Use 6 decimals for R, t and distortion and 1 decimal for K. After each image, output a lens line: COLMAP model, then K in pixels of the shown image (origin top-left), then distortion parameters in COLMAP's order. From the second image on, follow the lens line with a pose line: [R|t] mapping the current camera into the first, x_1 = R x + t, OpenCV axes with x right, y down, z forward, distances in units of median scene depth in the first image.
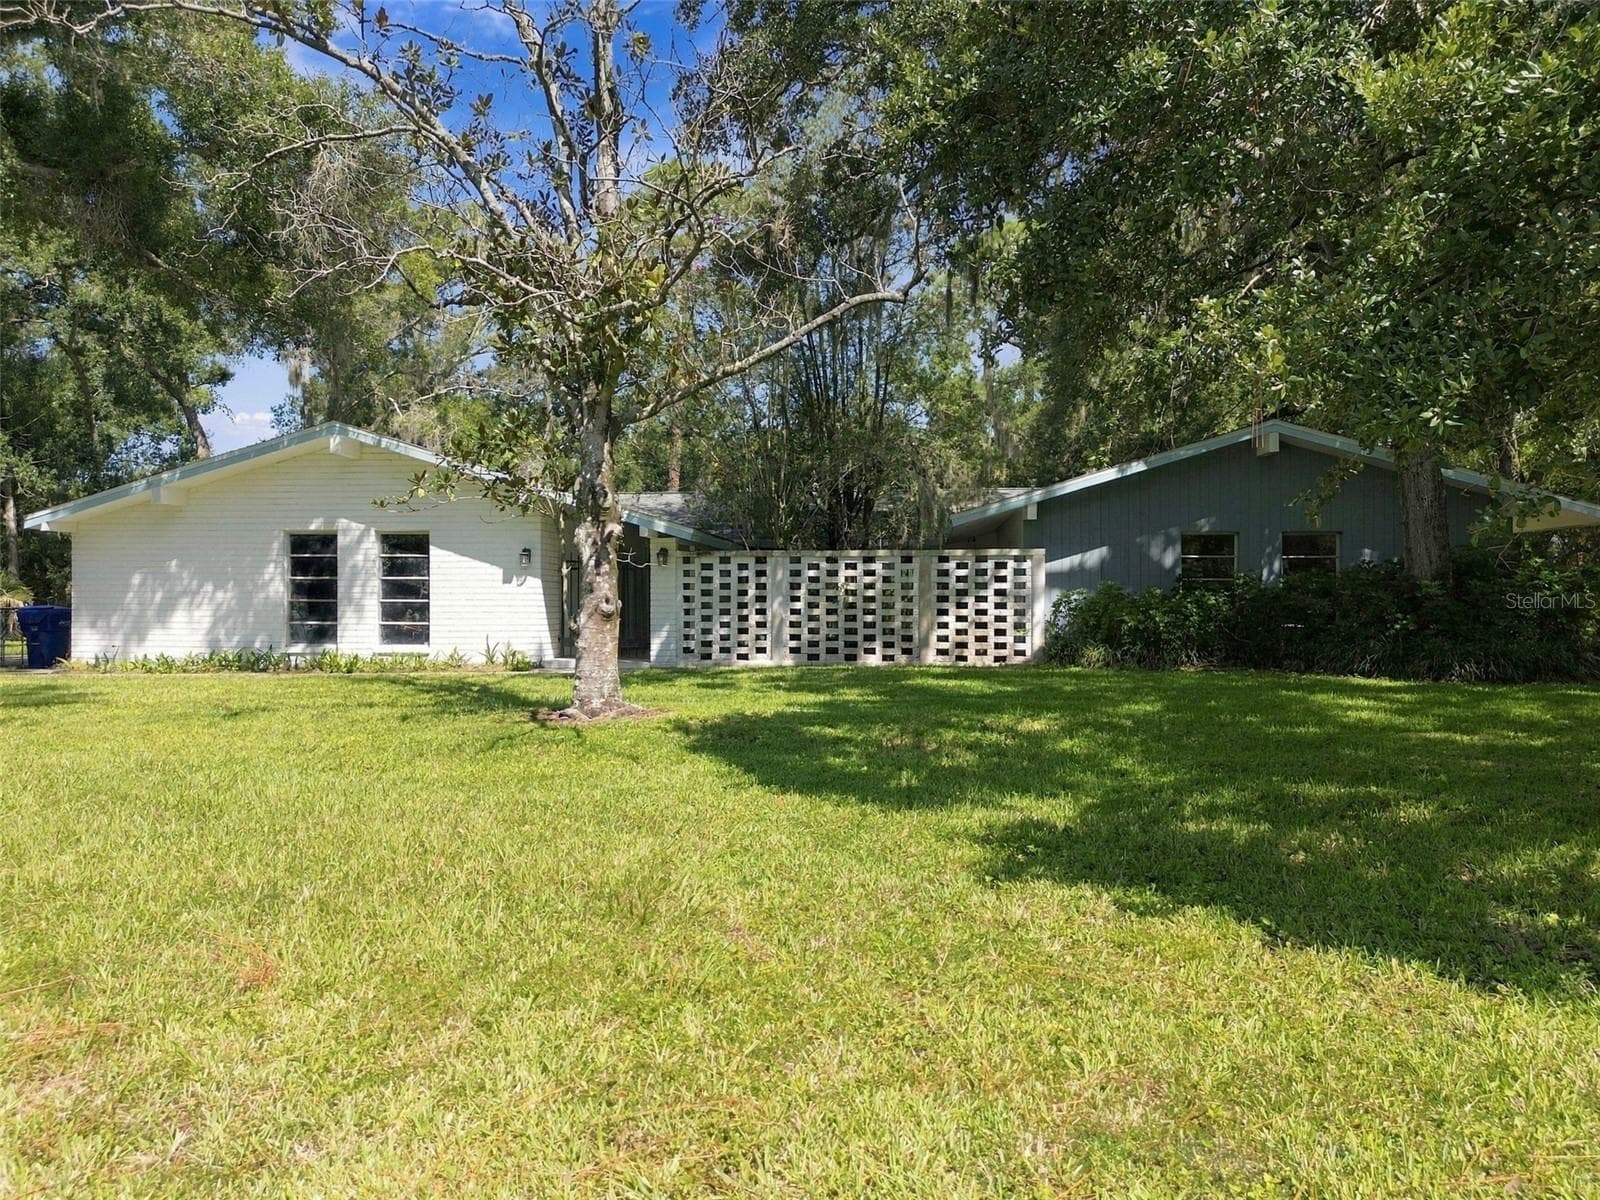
lens RADIAL K [[1117.0, 0, 800.0], [0, 1117.0, 600.0], [0, 0, 1]] dist [0.094066, -0.104735]
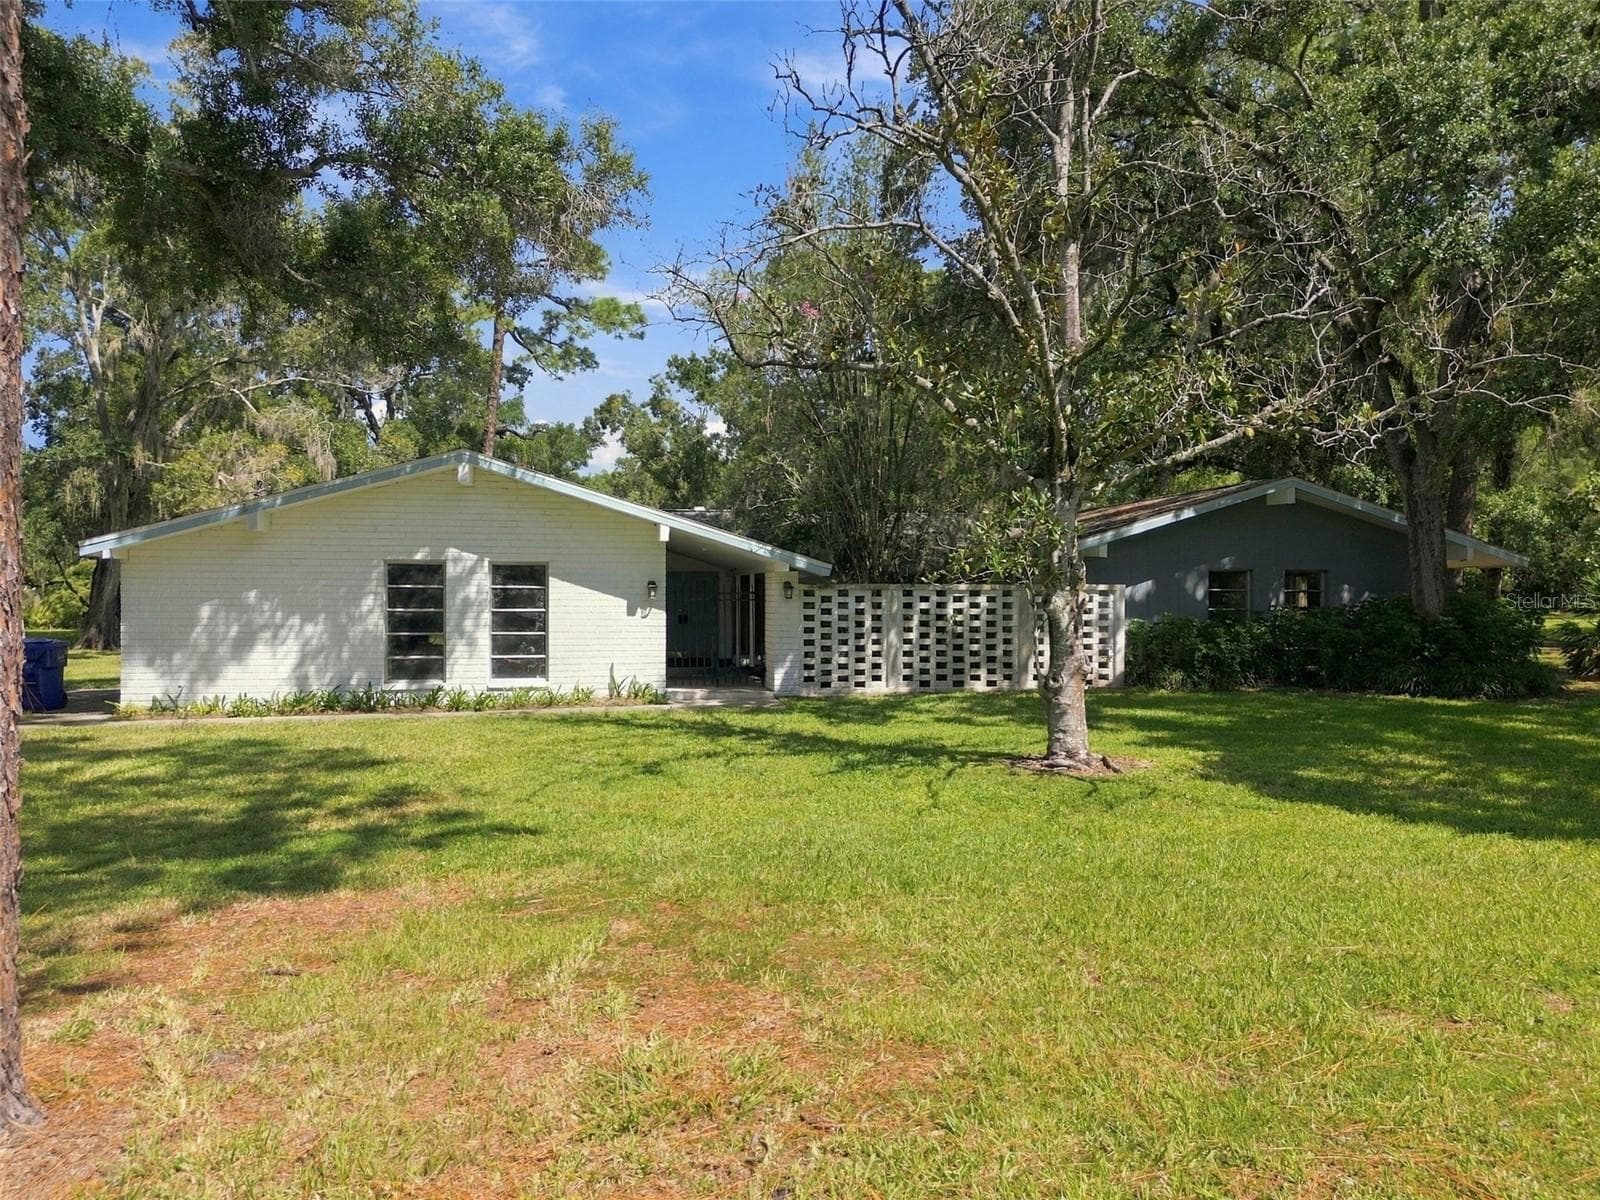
lens RADIAL K [[1117.0, 0, 800.0], [0, 1117.0, 600.0], [0, 0, 1]] dist [0.094066, -0.104735]
pose [[0.959304, -0.000833, 0.282375, -0.407898], [-0.001064, 0.999978, 0.006565, -0.036406], [-0.282374, -0.006598, 0.959282, 0.001320]]
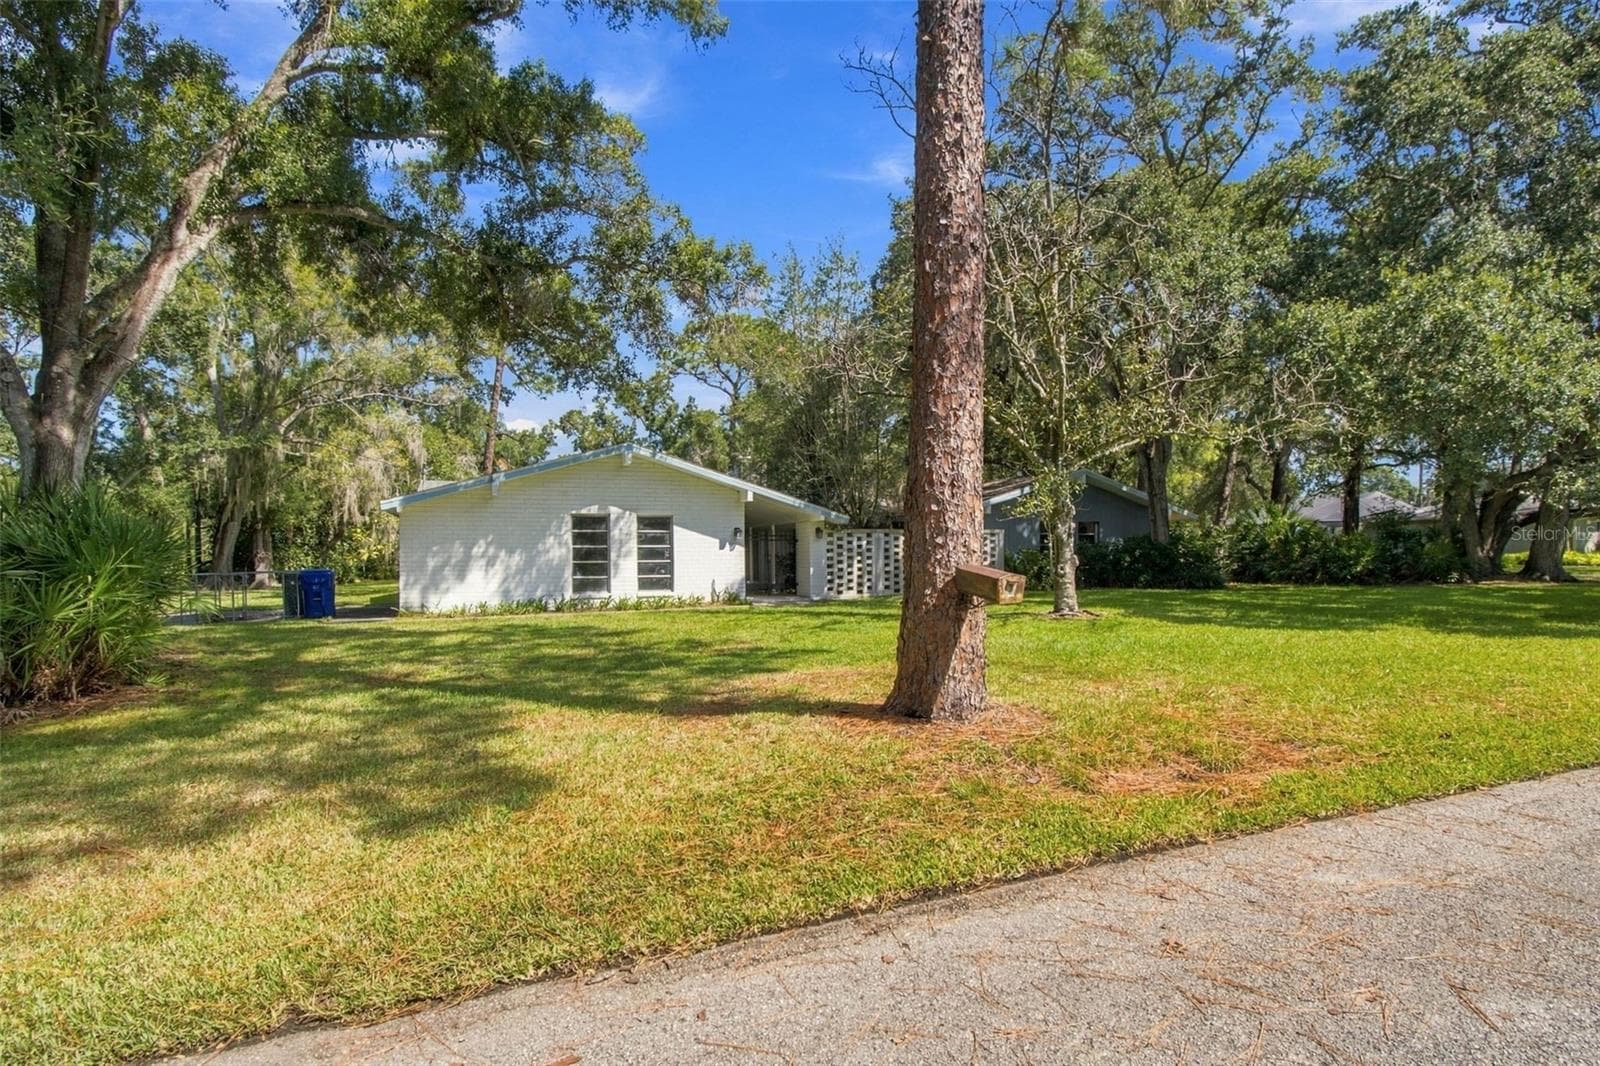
lens RADIAL K [[782.5, 0, 816.4], [0, 782.5, 535.8], [0, 0, 1]] dist [0.006036, 0.000632]
pose [[0.878194, 0.001755, 0.478301, -0.689820], [0.009826, 0.999716, -0.021710, -0.008909], [-0.478204, 0.023765, 0.877927, -0.023956]]
